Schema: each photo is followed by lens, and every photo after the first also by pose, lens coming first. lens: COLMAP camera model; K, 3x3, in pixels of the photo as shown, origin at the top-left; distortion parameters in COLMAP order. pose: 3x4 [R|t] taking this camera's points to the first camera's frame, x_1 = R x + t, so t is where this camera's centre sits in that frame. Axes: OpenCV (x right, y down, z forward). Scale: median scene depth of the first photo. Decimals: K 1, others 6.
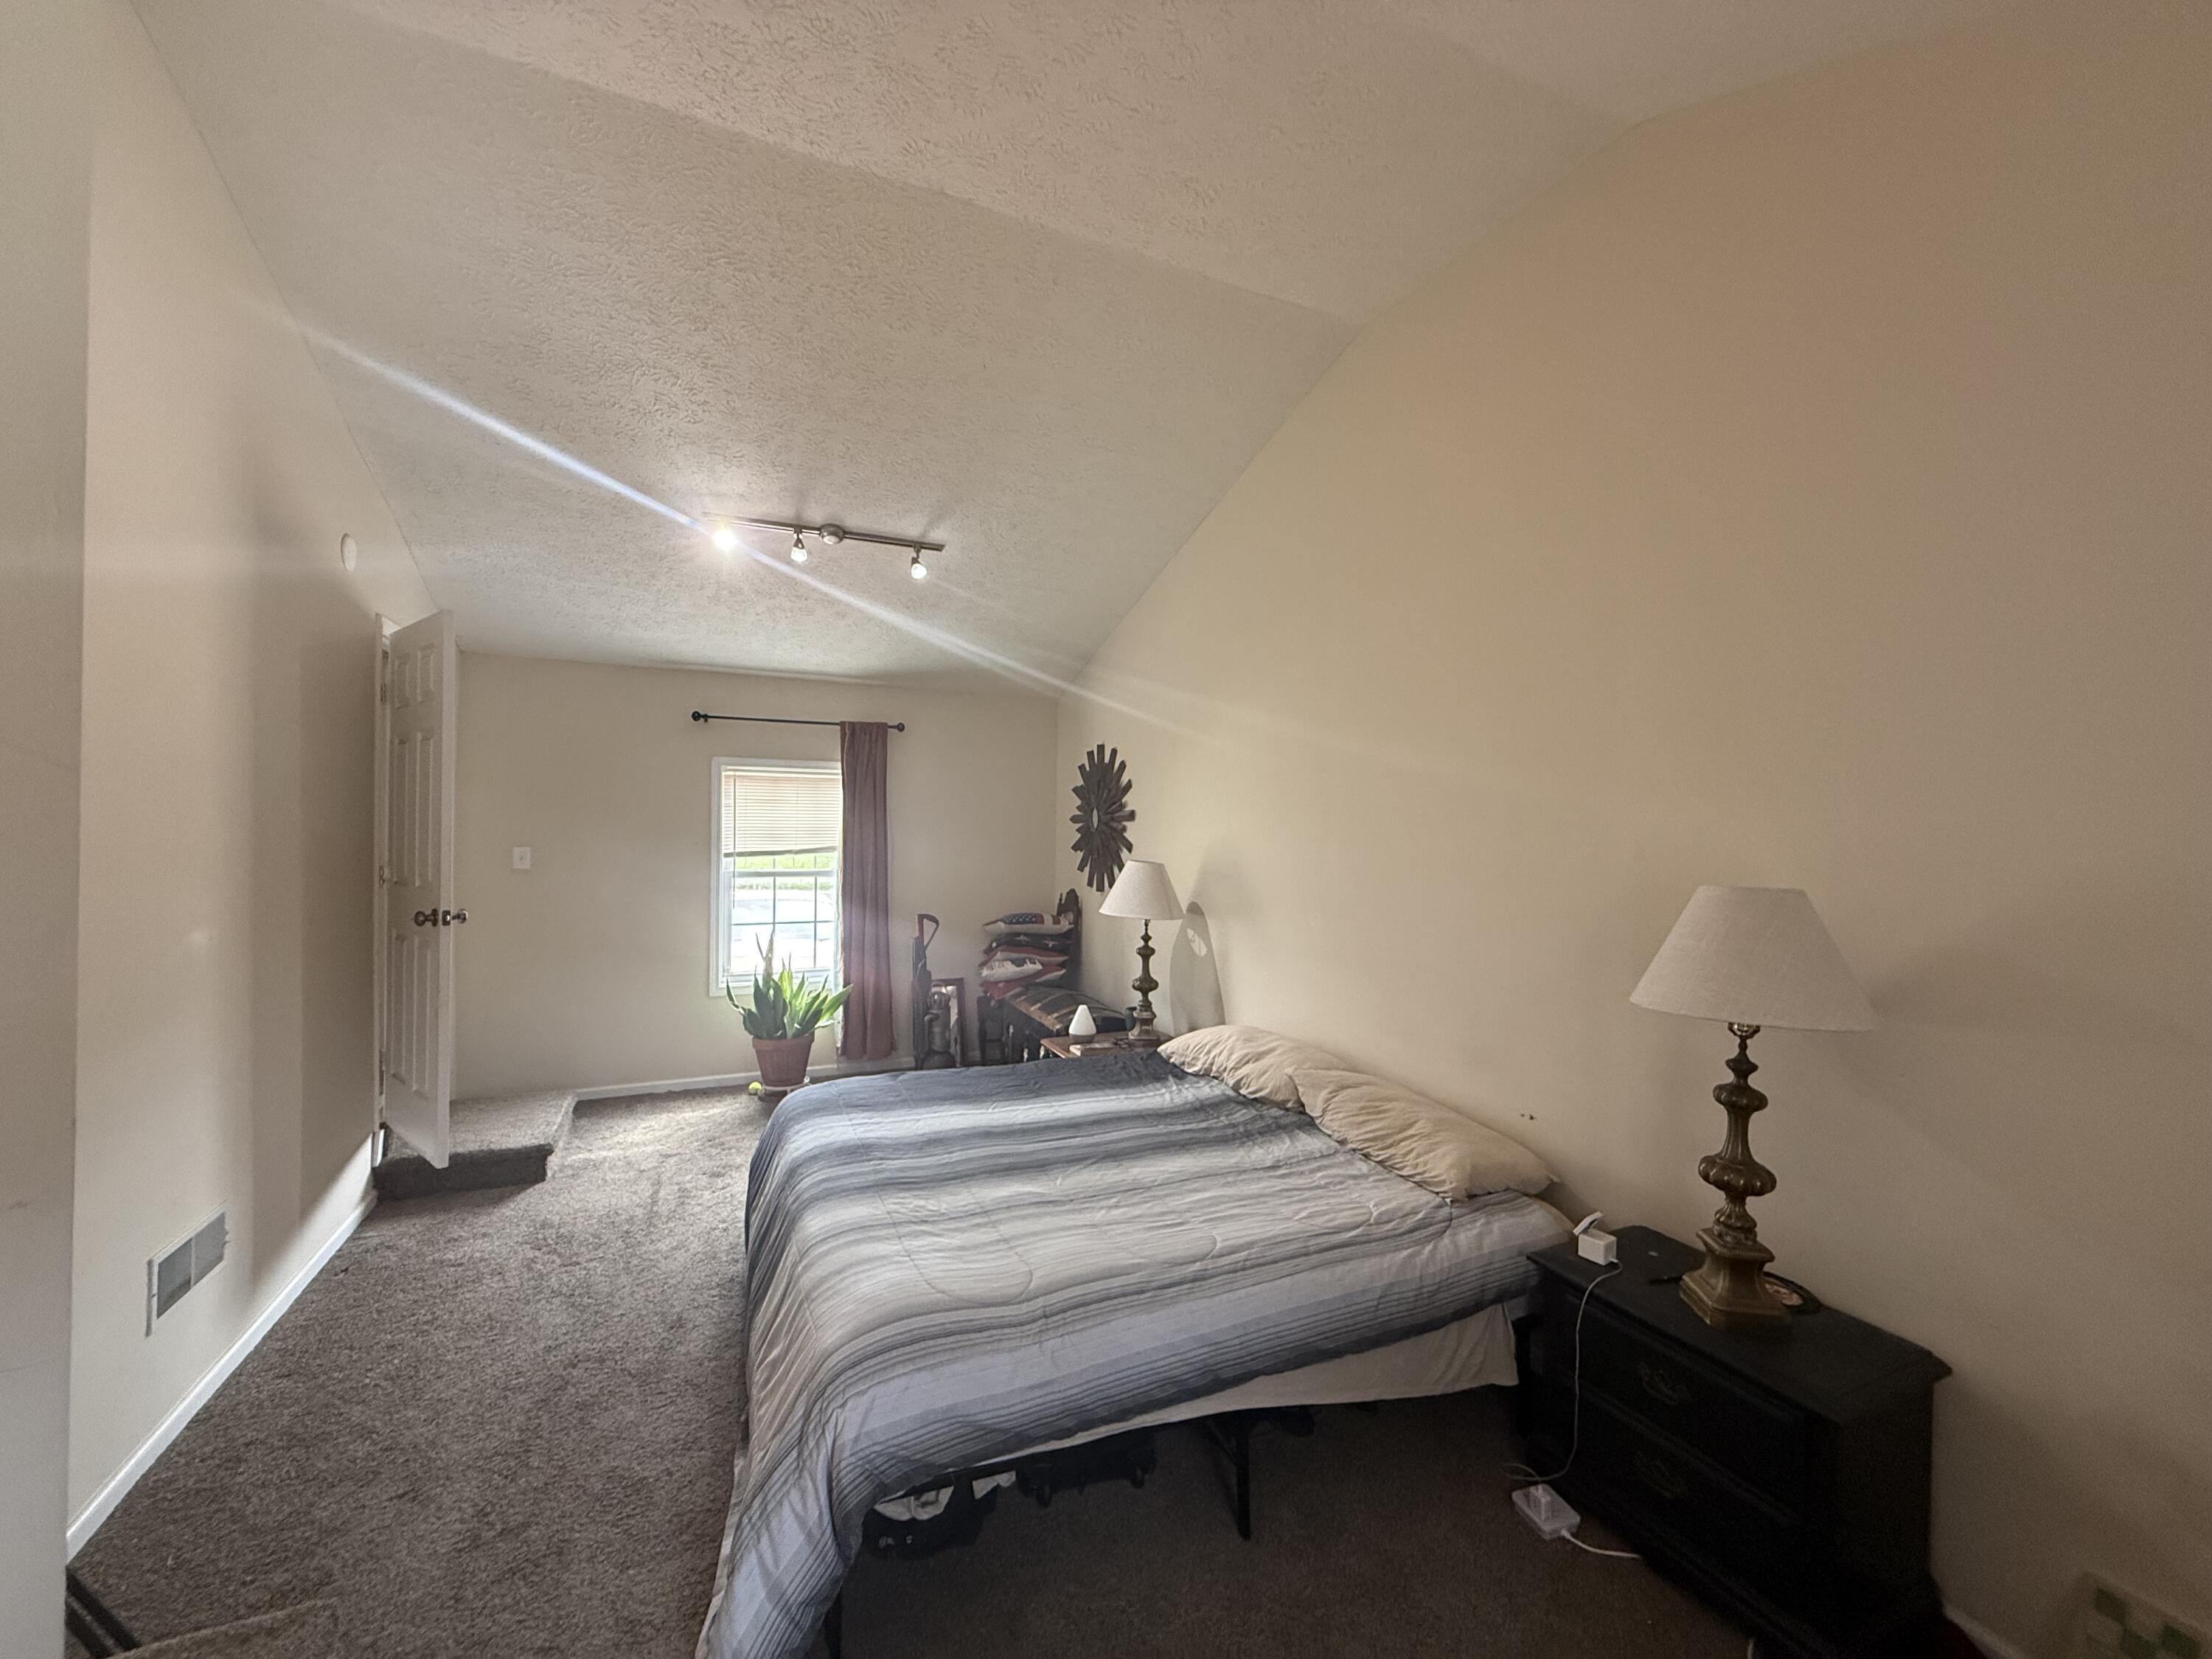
lens RADIAL K [[884.3, 0, 1101.8], [0, 884.3, 829.2], [0, 0, 1]] dist [0.000419, -0.000027]
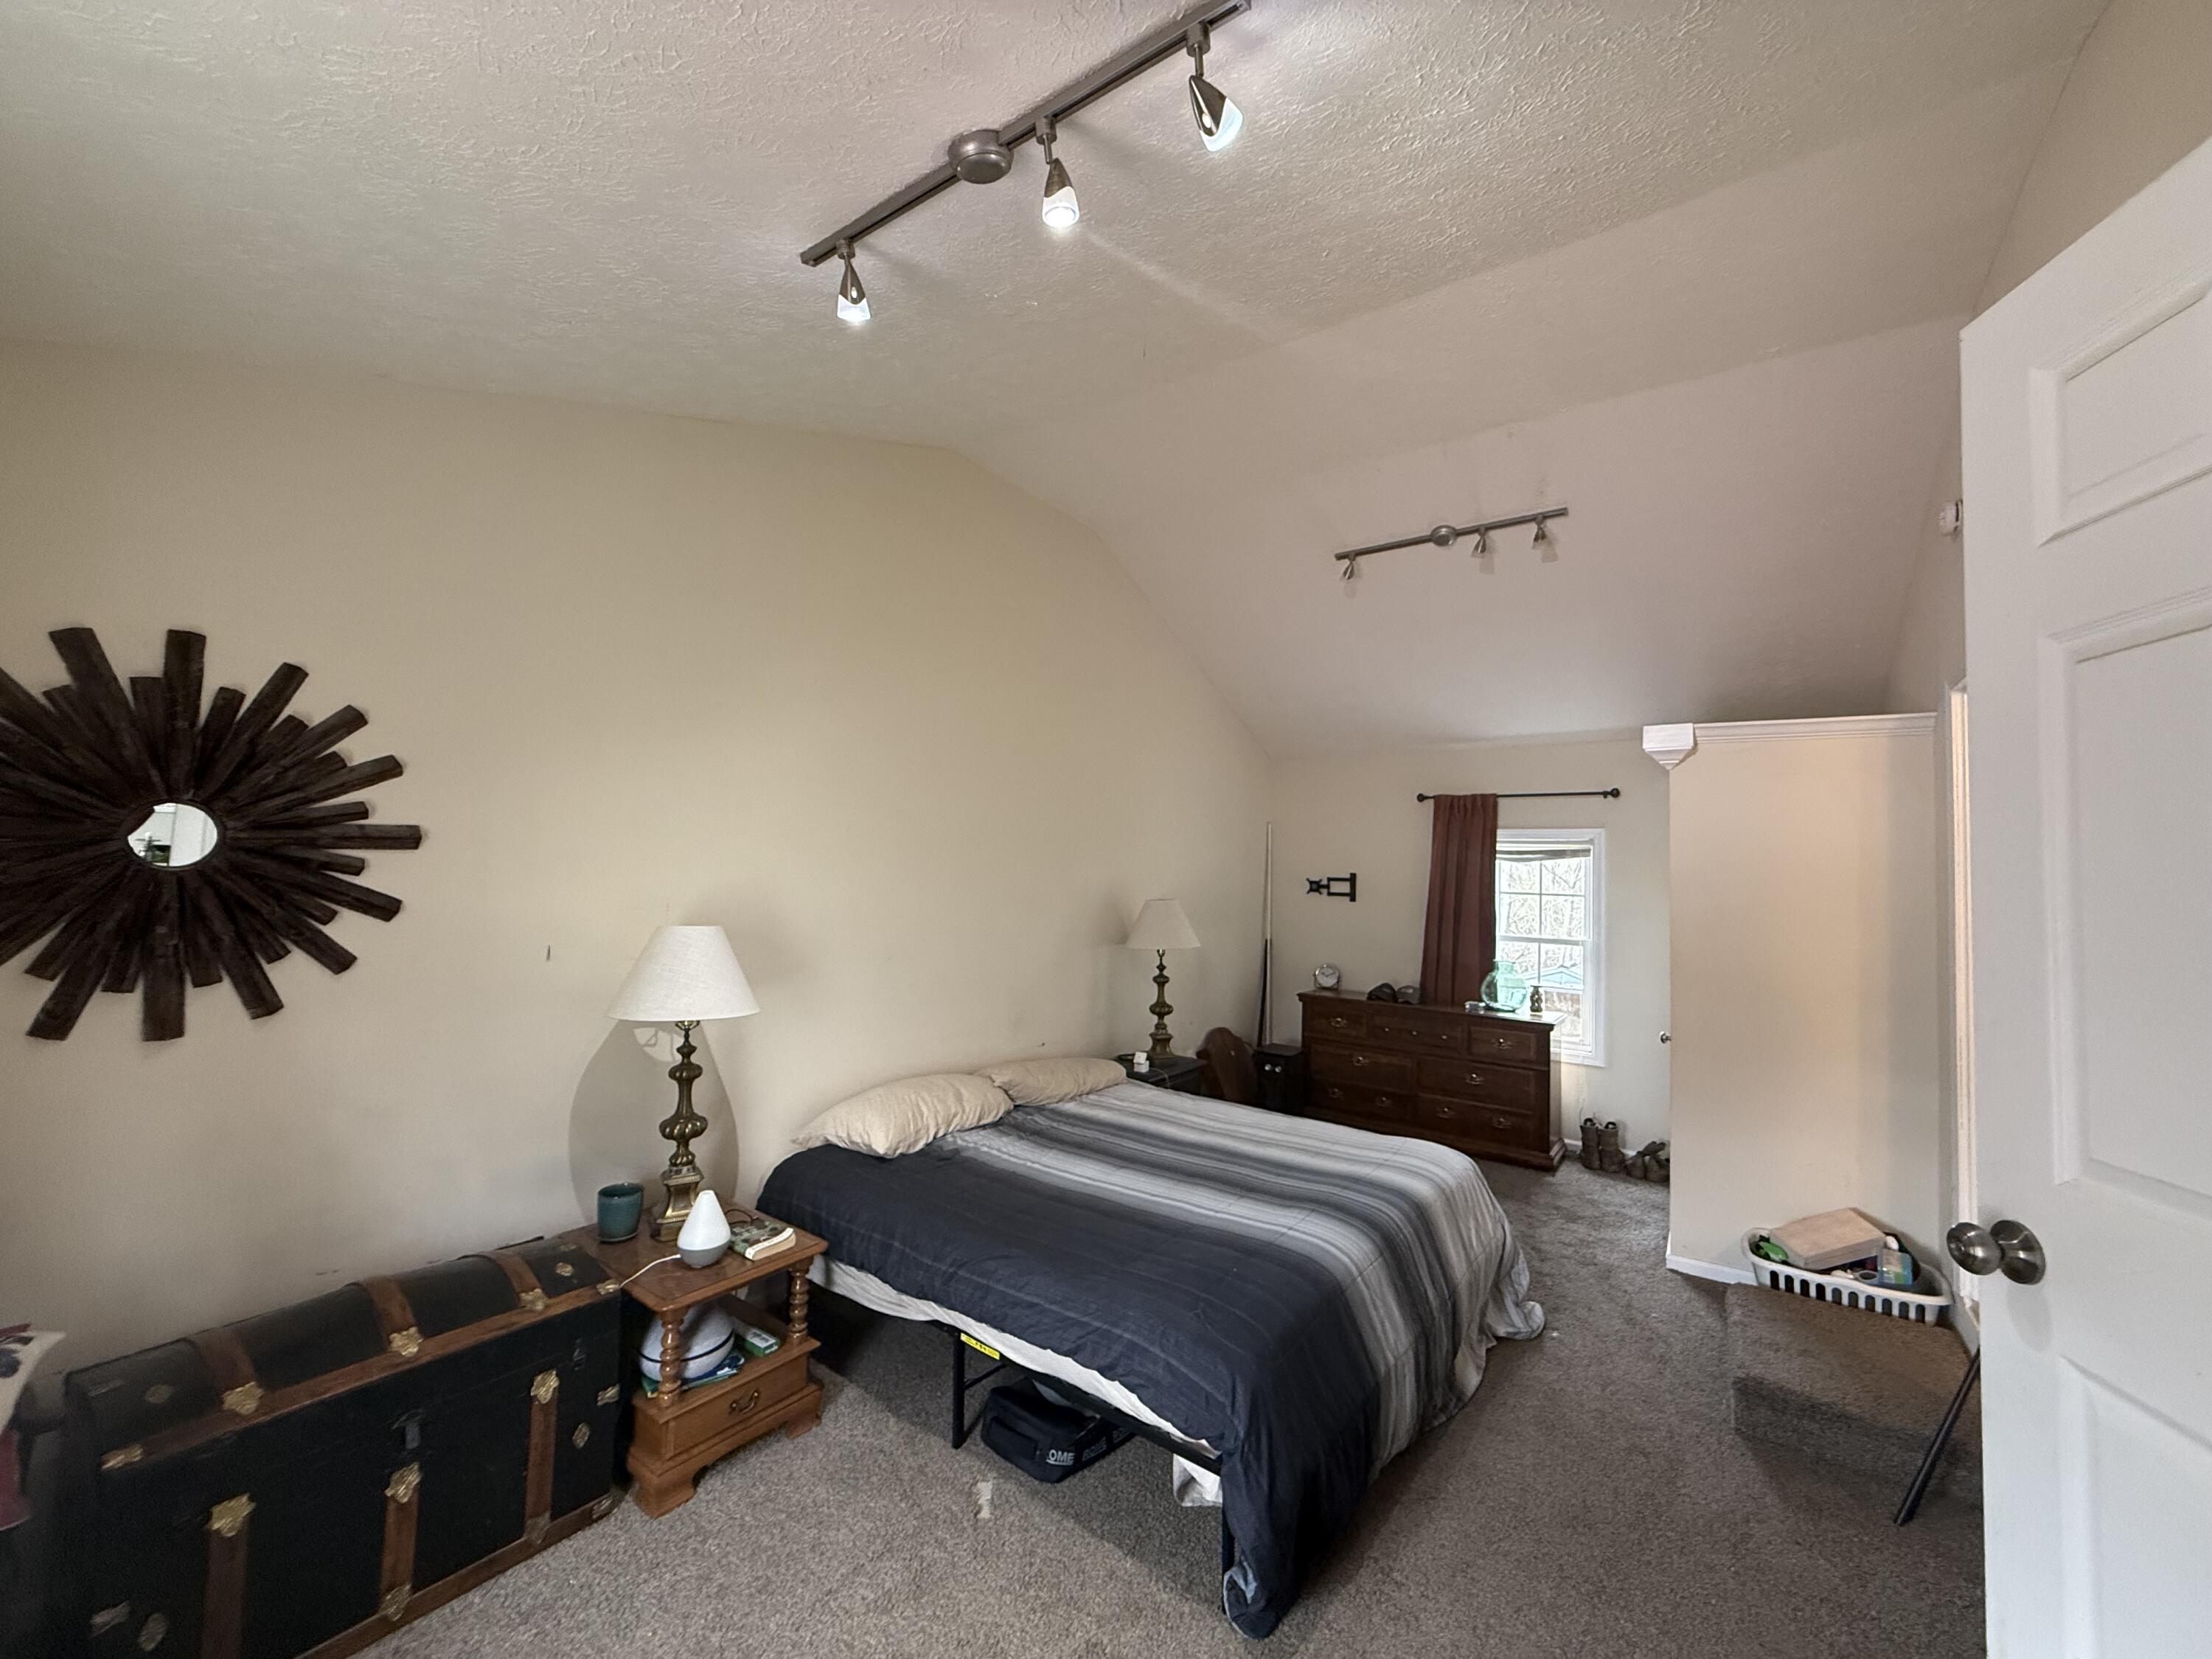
lens RADIAL K [[884.3, 0, 1100.6], [0, 884.3, 824.8], [0, 0, 1]] dist [0.000419, -0.000027]
pose [[-0.506303, 0.014836, 0.862228, -0.543740], [-0.039632, 0.998395, -0.040451, -0.017472], [-0.861444, -0.054652, -0.504903, 0.922282]]
